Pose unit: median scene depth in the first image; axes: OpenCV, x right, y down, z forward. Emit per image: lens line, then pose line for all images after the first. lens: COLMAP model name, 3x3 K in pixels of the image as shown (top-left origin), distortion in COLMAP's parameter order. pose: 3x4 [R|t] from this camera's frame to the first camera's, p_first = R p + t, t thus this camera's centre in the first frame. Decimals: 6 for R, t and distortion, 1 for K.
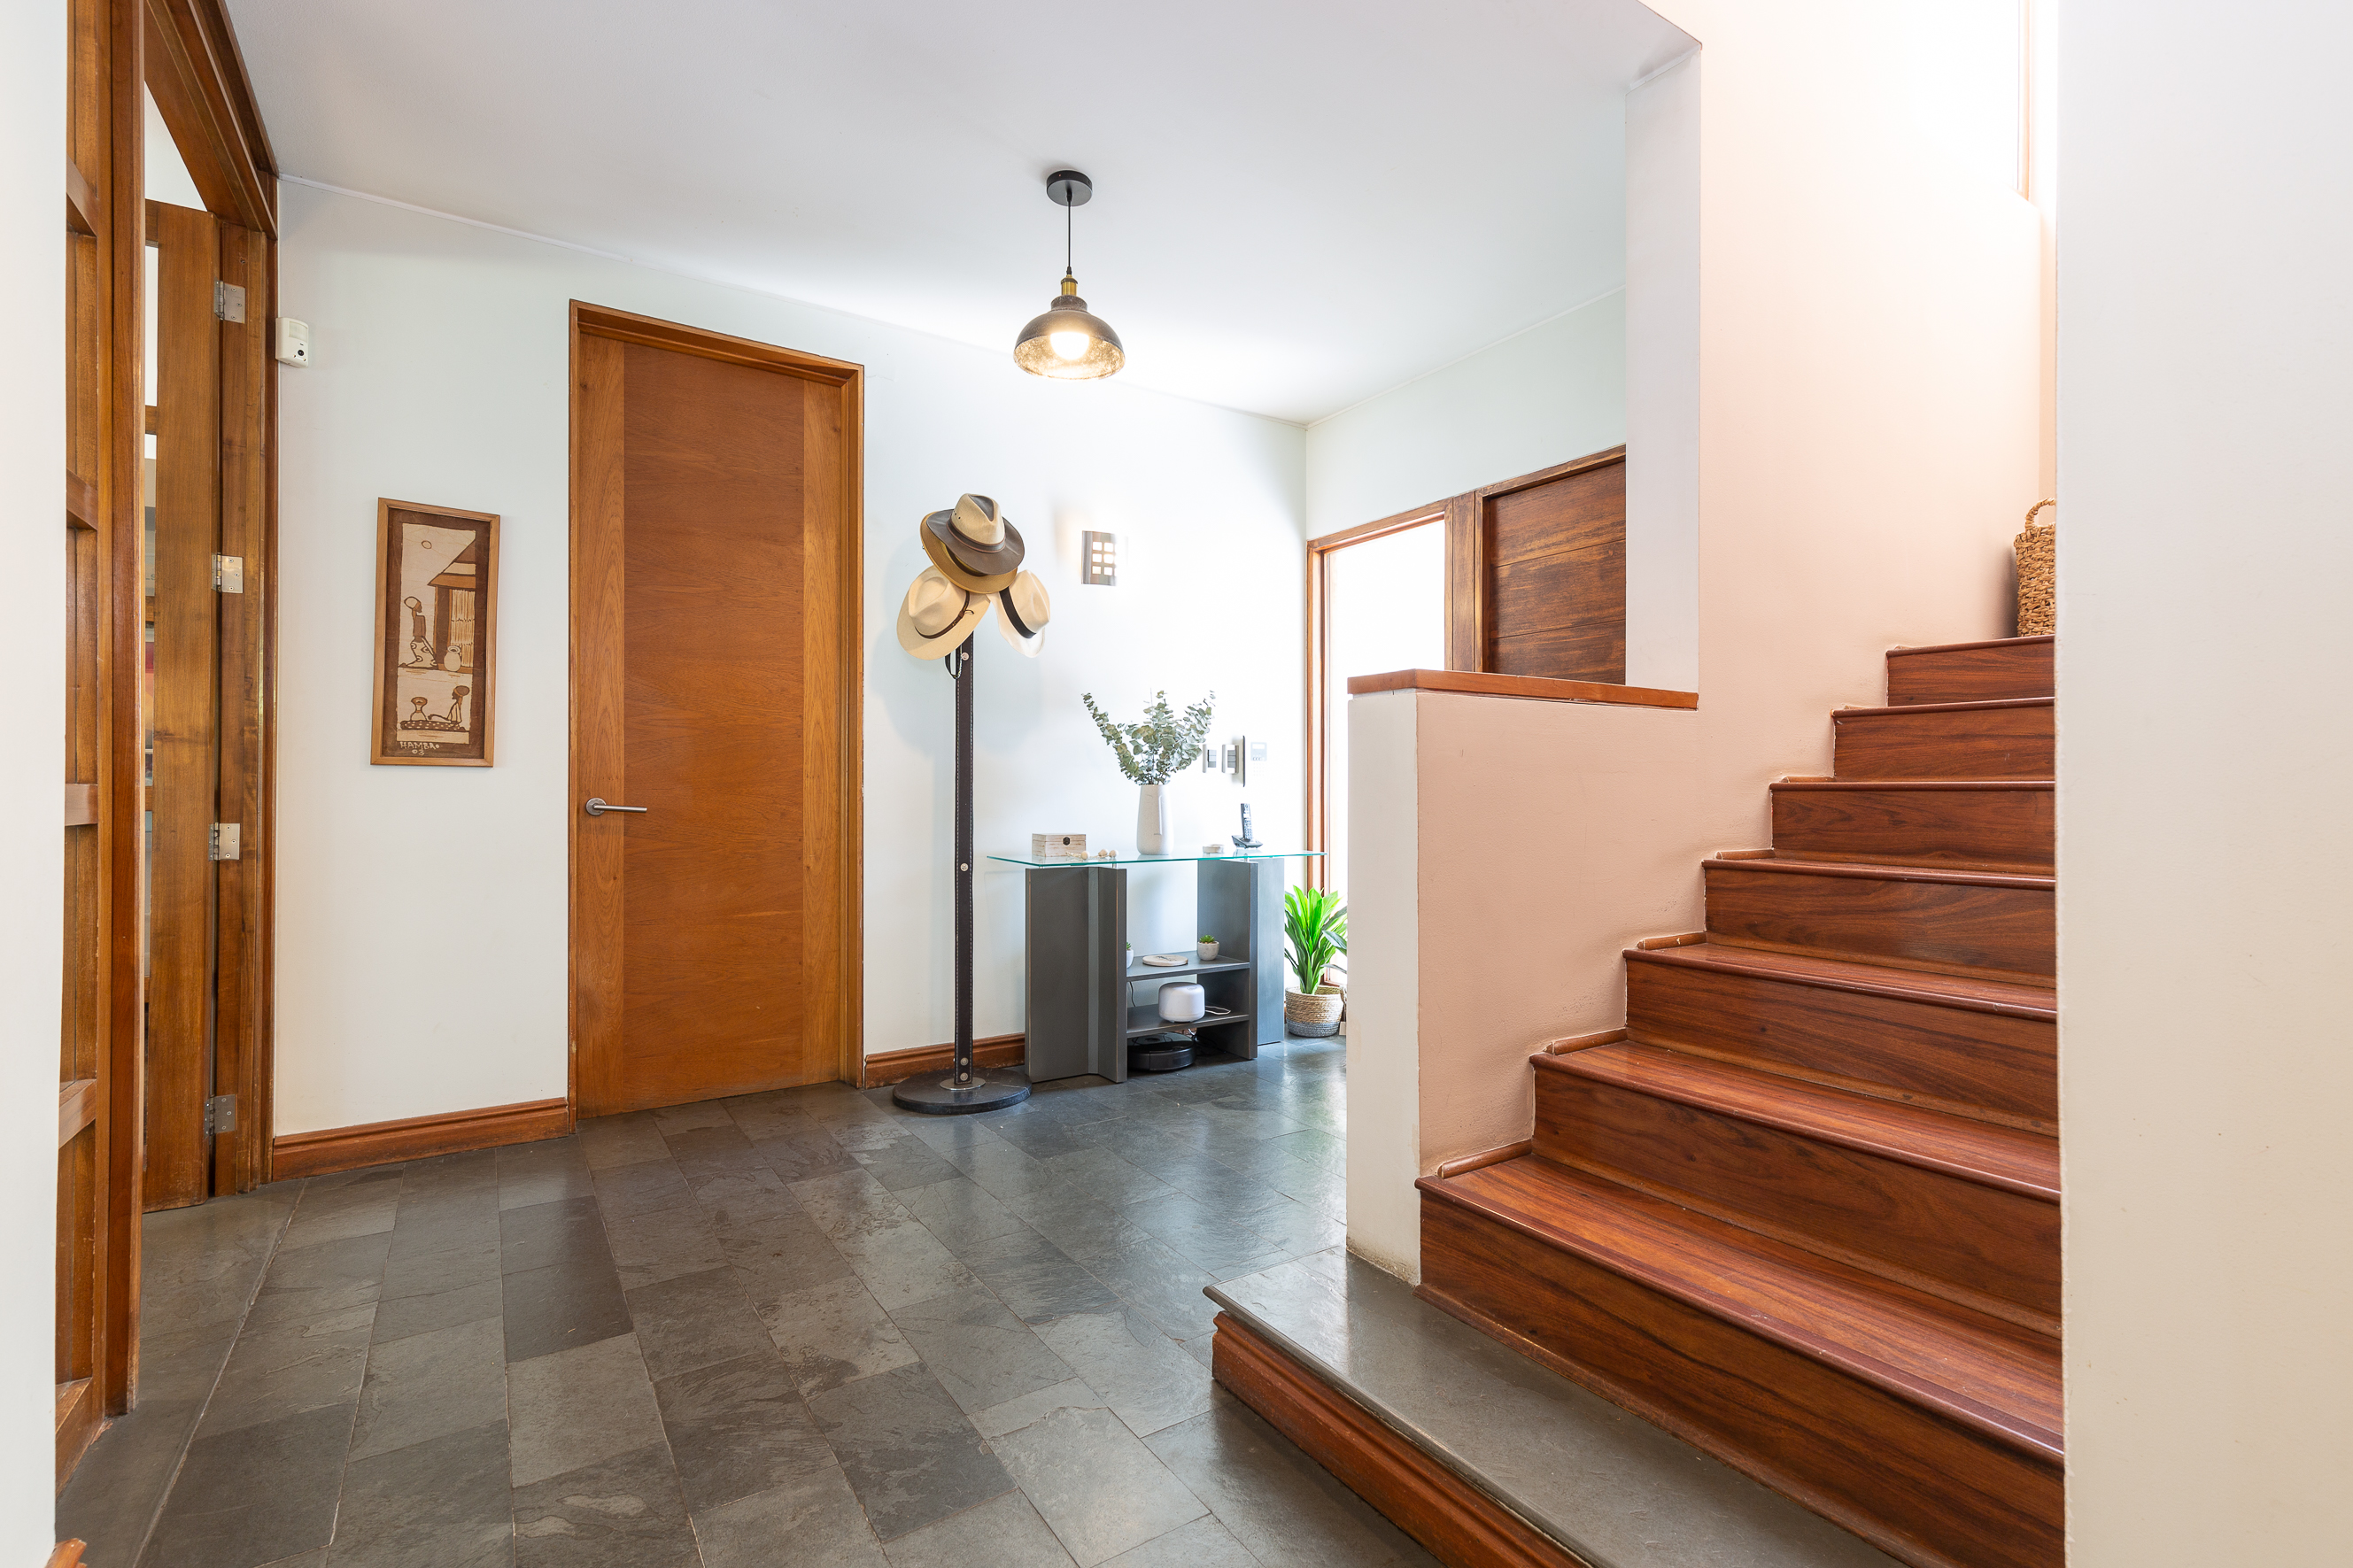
lens RADIAL K [[1075.9, 0, 1193.7], [0, 1075.9, 768.2], [0, 0, 1]] dist [0.015351, -0.004499]
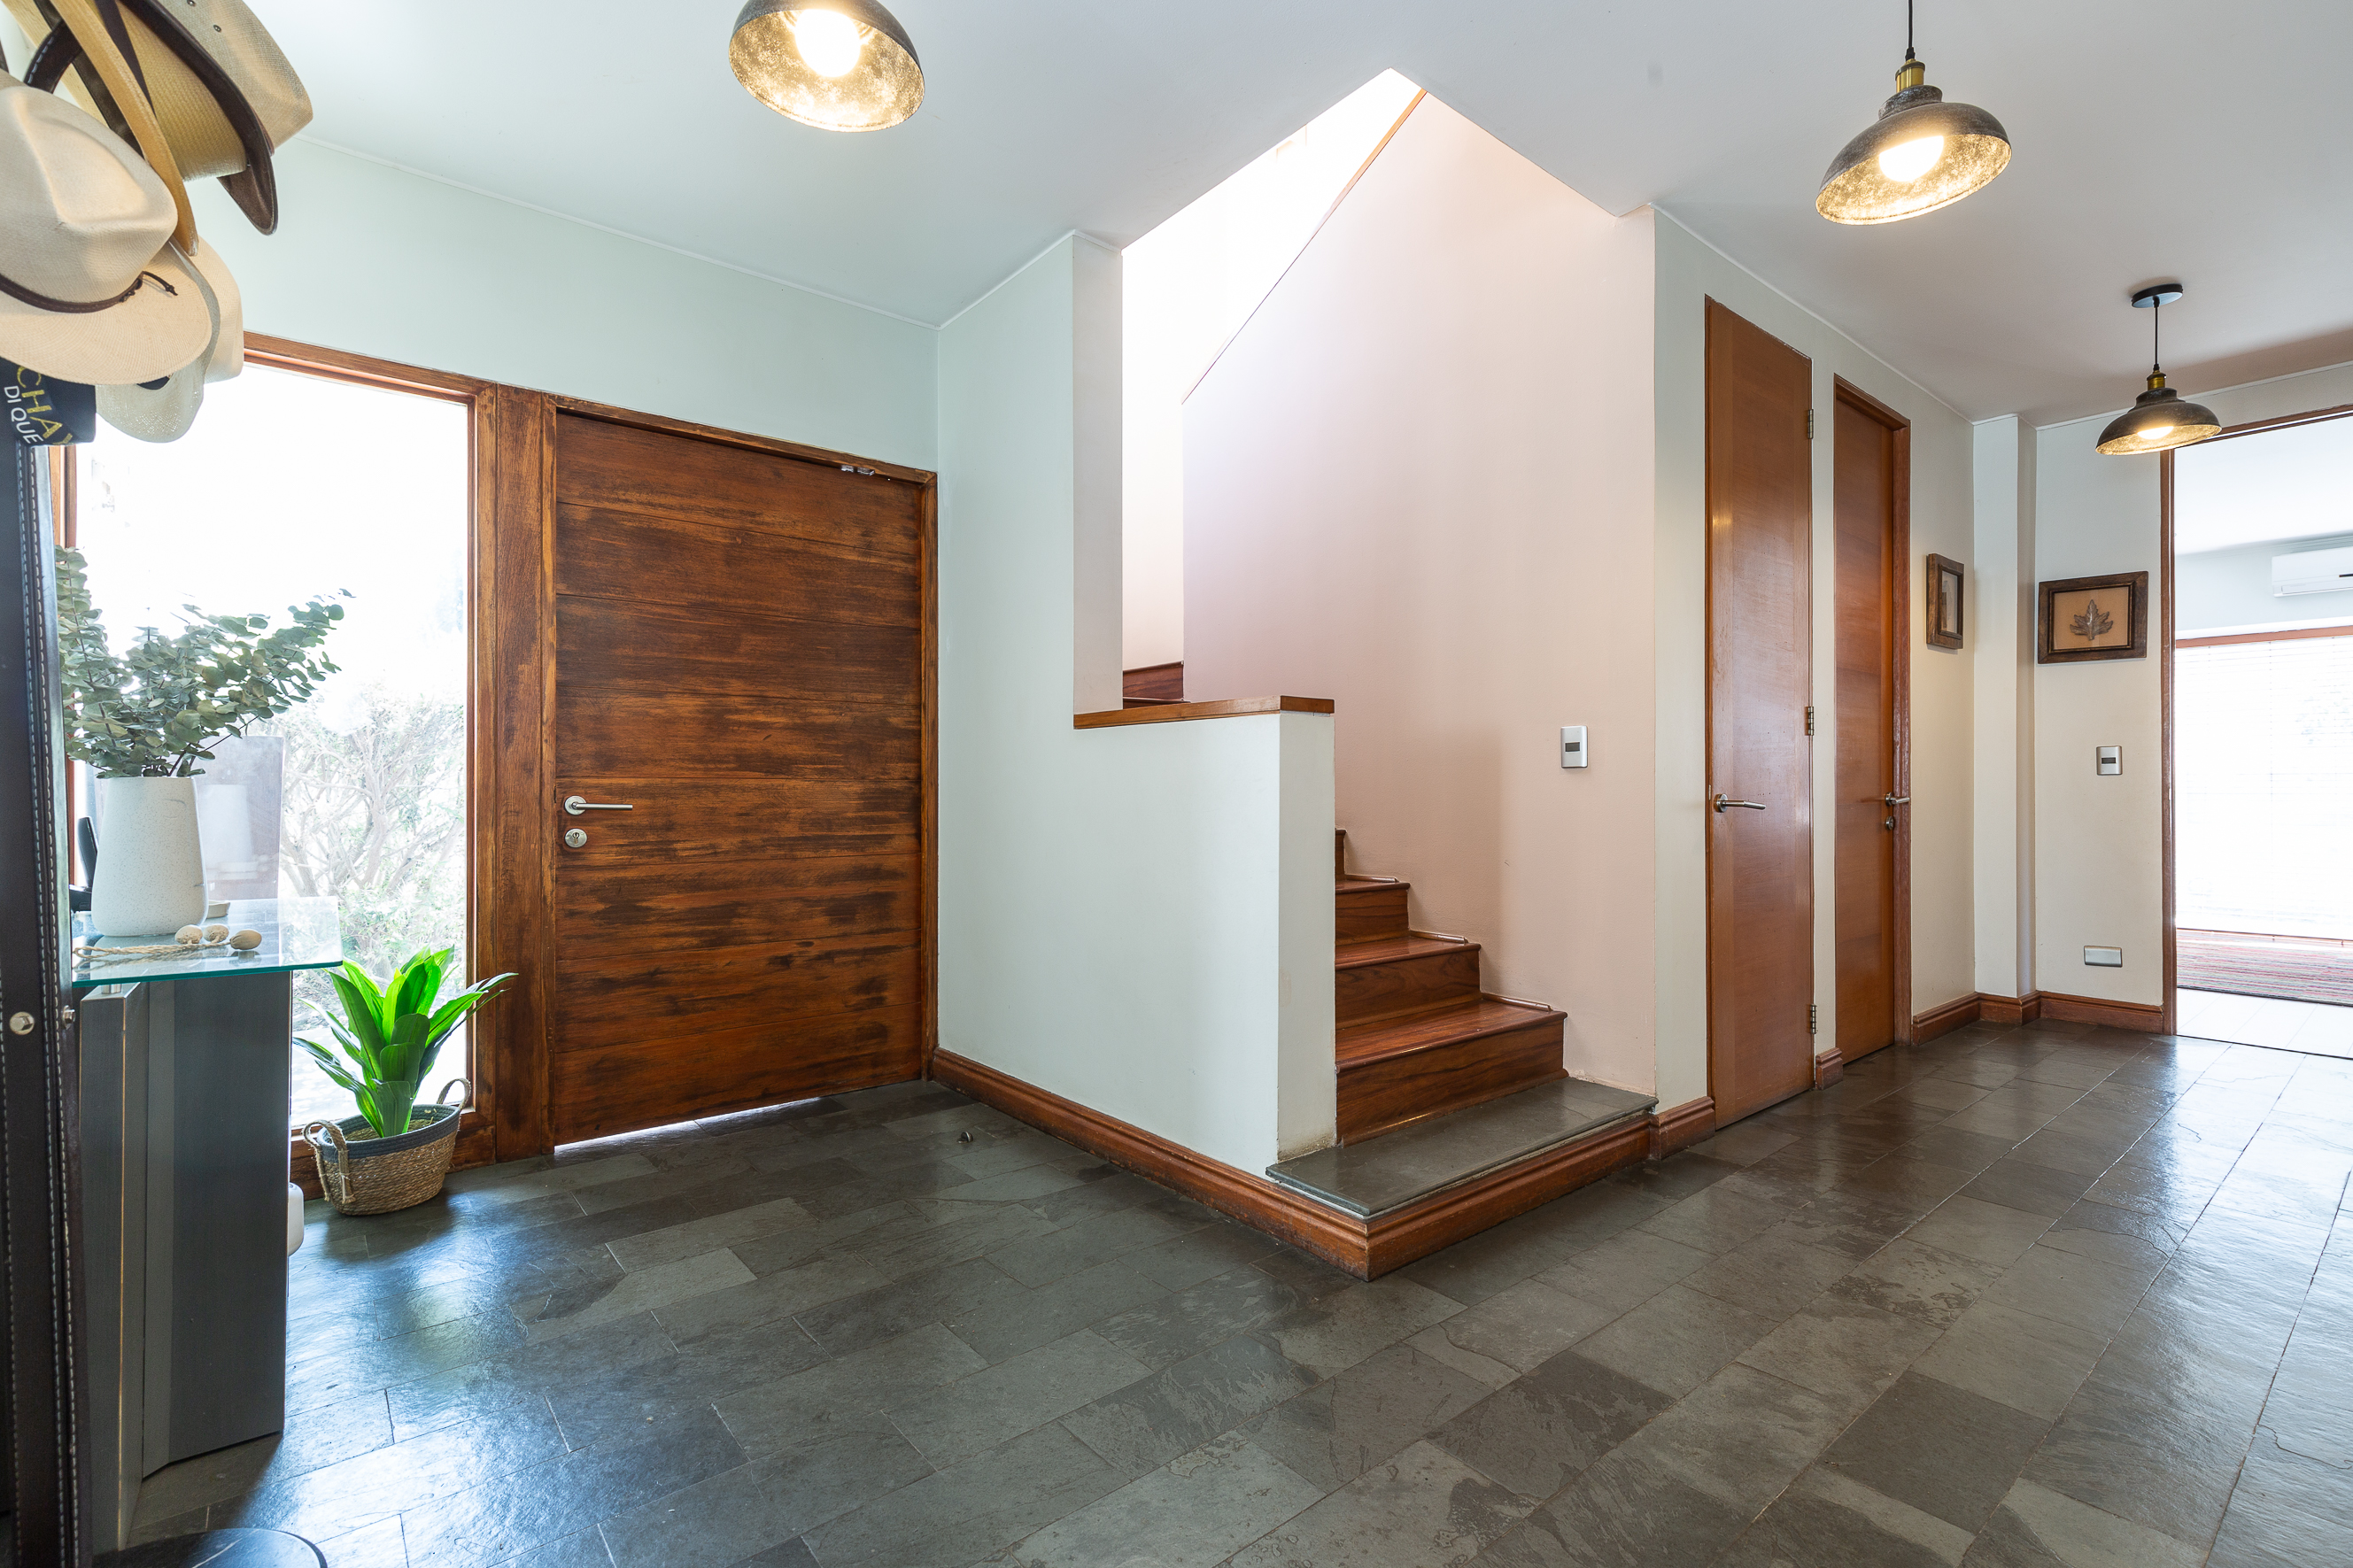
lens RADIAL K [[1075.9, 0, 1177.6], [0, 1075.9, 781.5], [0, 0, 1]] dist [0.015351, -0.004499]
pose [[-0.104847, 0.000554, 0.994488, -1.059817], [-0.017997, 0.999835, -0.002454, 0.016678], [-0.994326, -0.018155, -0.104820, 1.242680]]
